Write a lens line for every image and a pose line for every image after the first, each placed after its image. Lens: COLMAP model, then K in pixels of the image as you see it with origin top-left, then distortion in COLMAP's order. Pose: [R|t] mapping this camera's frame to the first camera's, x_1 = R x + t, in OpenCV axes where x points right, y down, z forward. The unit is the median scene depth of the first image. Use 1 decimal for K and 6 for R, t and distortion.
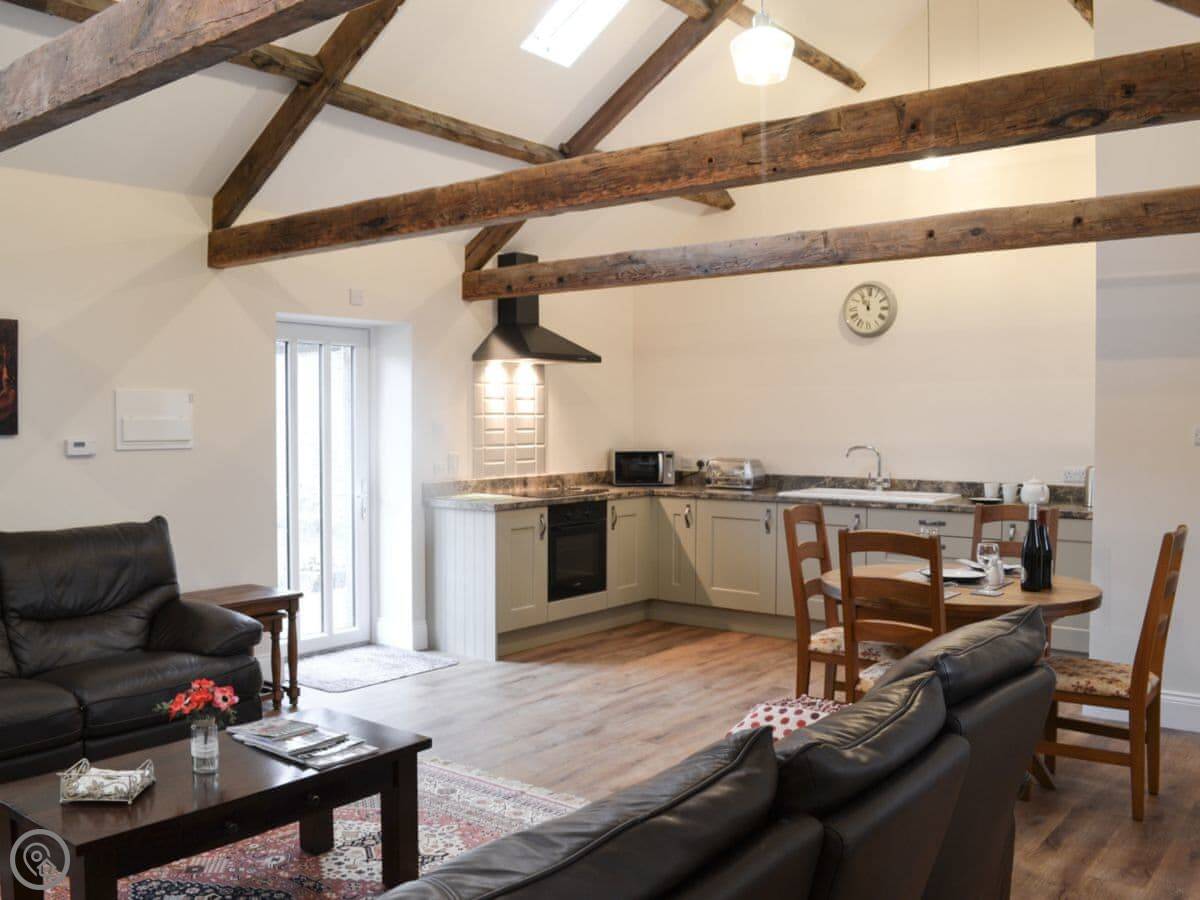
lens RADIAL K [[1128.5, 0, 602.9], [0, 1128.5, 460.8], [0, 0, 1]] dist [-0.080102, 0.000000]
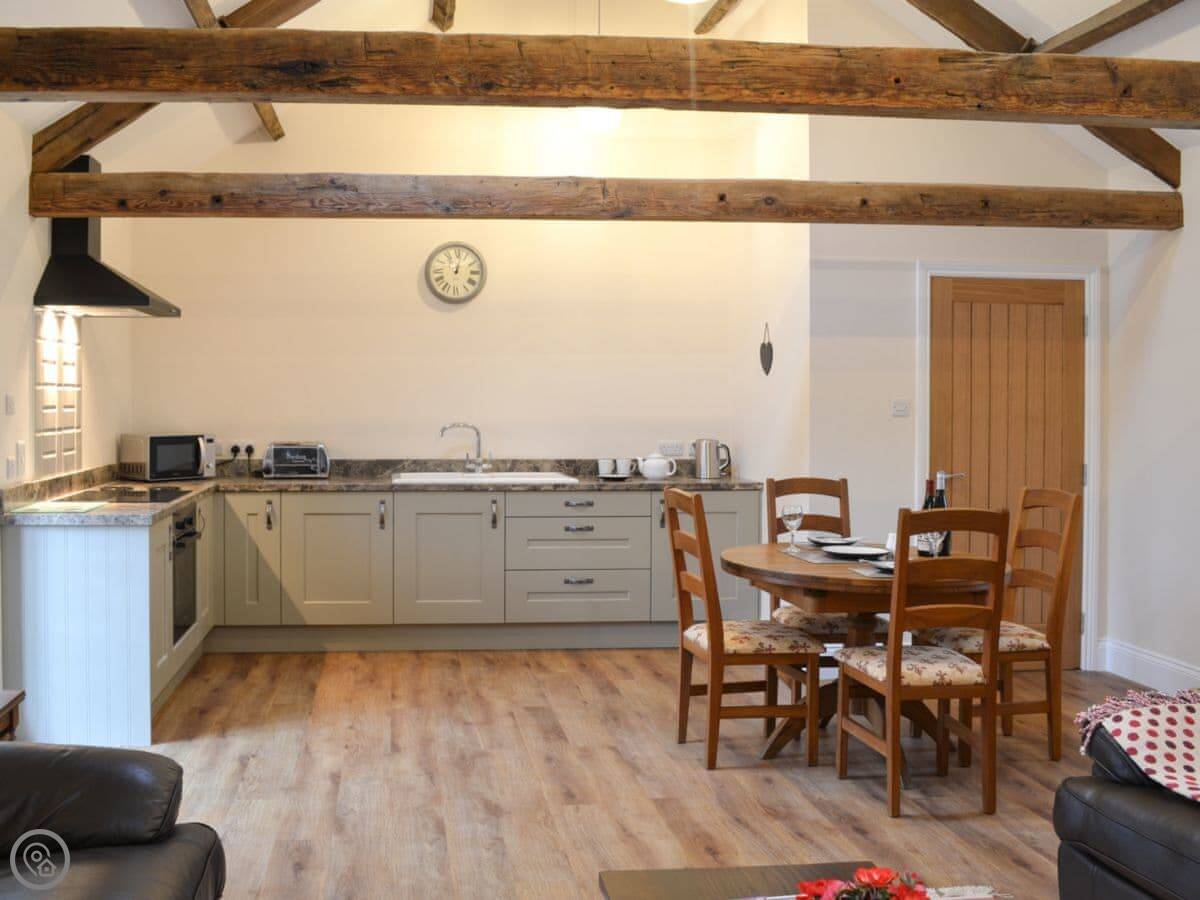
lens RADIAL K [[1128.5, 0, 514.6], [0, 1128.5, 415.6], [0, 0, 1]] dist [-0.080102, 0.000000]
pose [[0.721297, -0.009088, 0.692567, -0.415667], [0.024202, 0.999634, -0.012089, -0.008632], [-0.692203, 0.025481, 0.721252, 0.366681]]
